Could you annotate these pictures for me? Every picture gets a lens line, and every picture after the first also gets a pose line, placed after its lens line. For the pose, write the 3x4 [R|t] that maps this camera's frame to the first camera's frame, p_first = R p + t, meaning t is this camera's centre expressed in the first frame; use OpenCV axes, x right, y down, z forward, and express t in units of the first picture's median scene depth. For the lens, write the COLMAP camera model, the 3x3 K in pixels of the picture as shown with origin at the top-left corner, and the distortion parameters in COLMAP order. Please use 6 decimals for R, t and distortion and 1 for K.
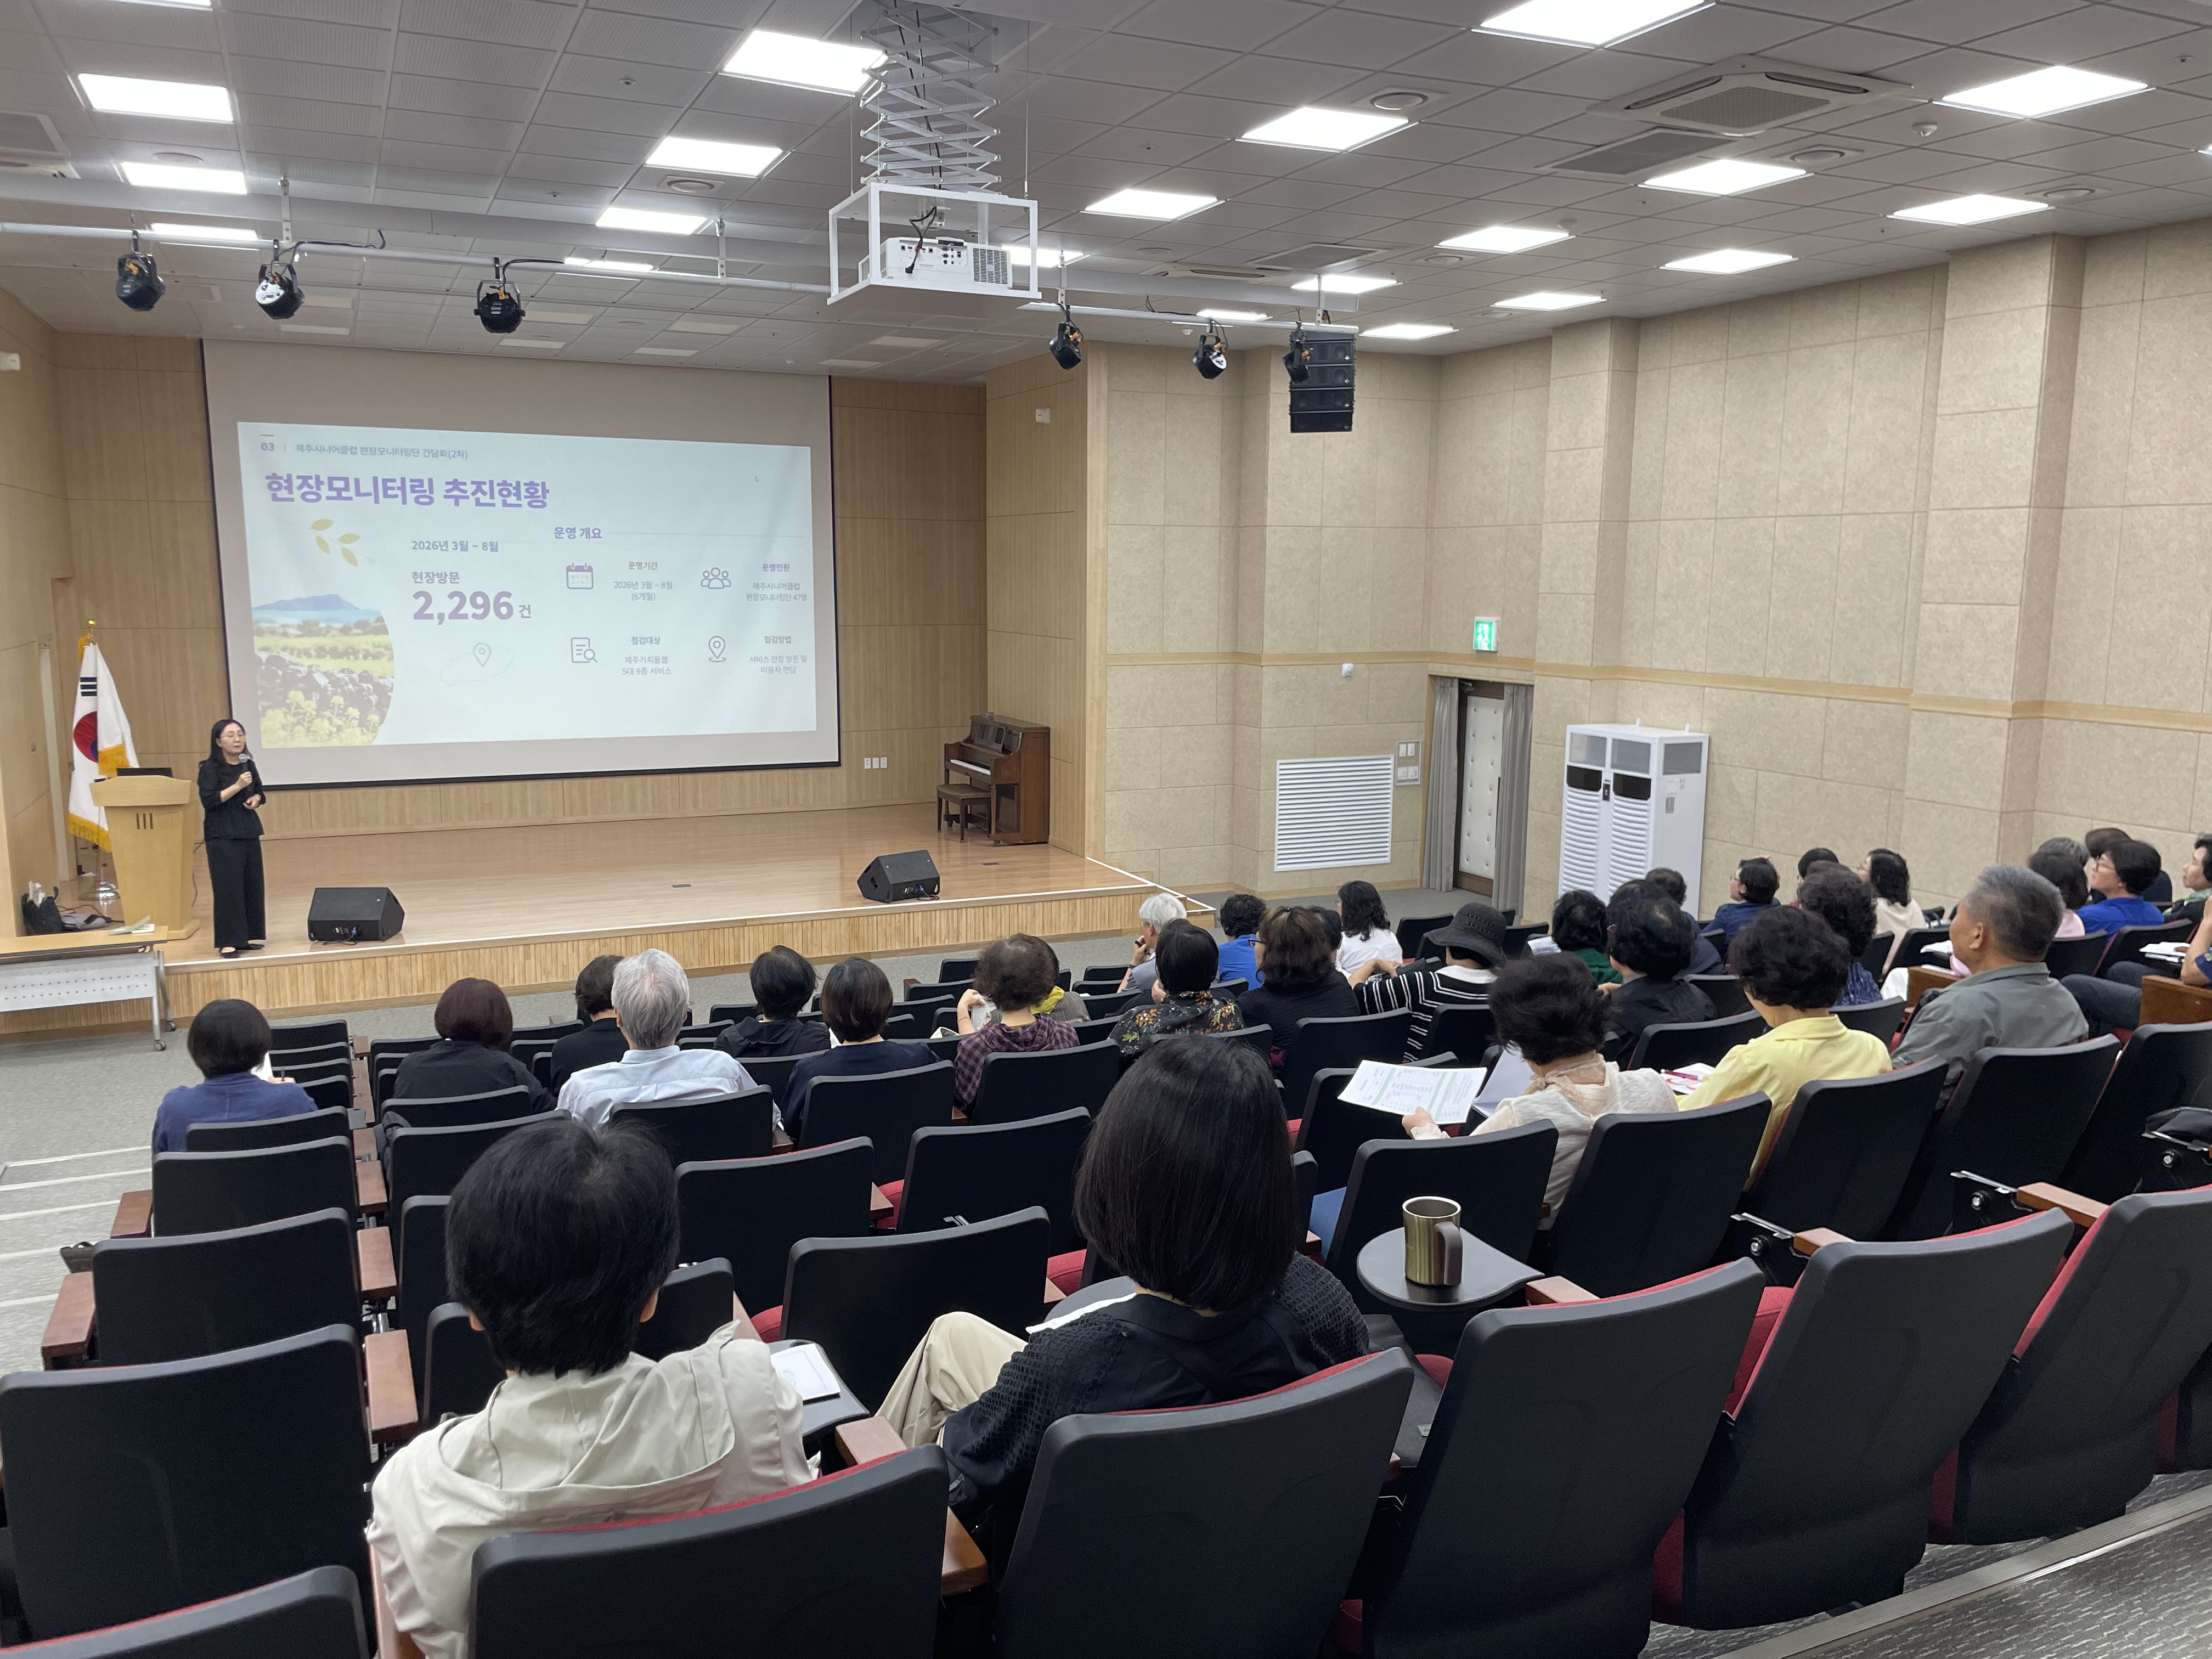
lens RADIAL K [[1682.5, 0, 1100.4], [0, 1682.5, 825.1], [0, 0, 1]] dist [0.097570, -0.116814]
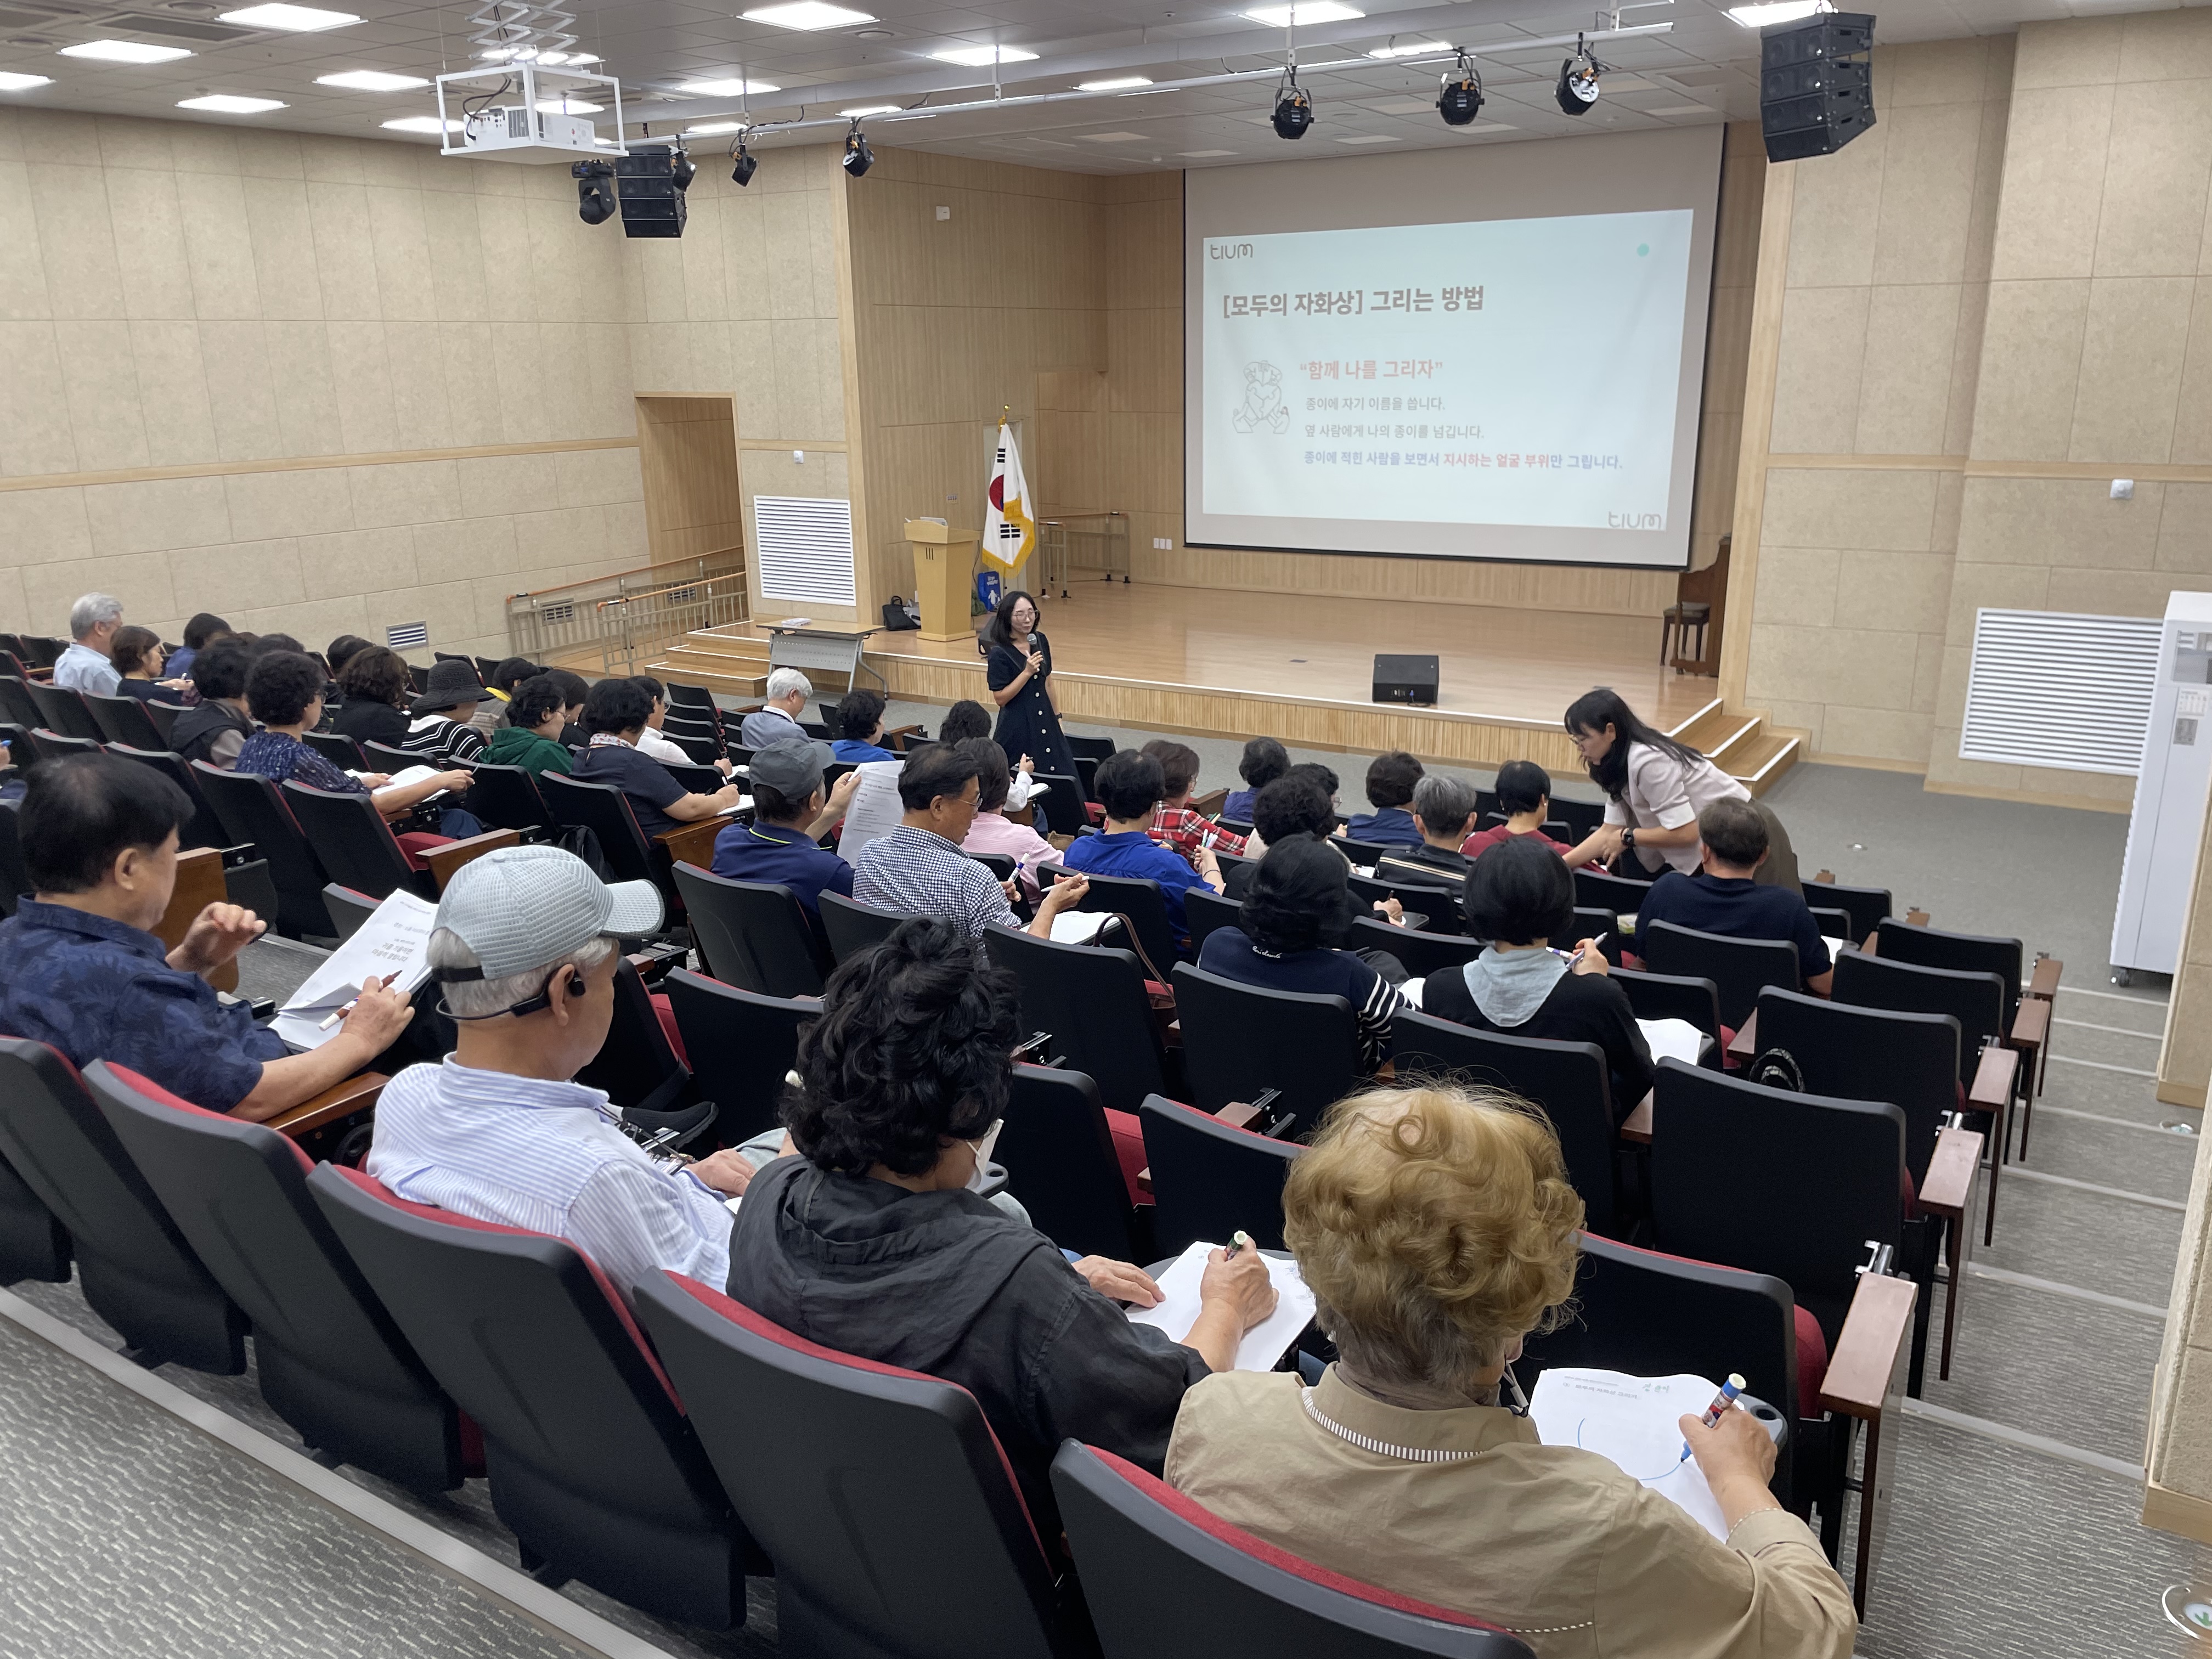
lens RADIAL K [[1682.6, 0, 1111.6], [0, 1682.6, 856.6], [0, 0, 1]] dist [0.087879, -0.108338]
pose [[0.539493, 0.227872, -0.810569, 0.834591], [-0.108885, 0.973480, 0.201199, -0.065299], [0.834920, -0.020286, 0.549997, 0.415444]]
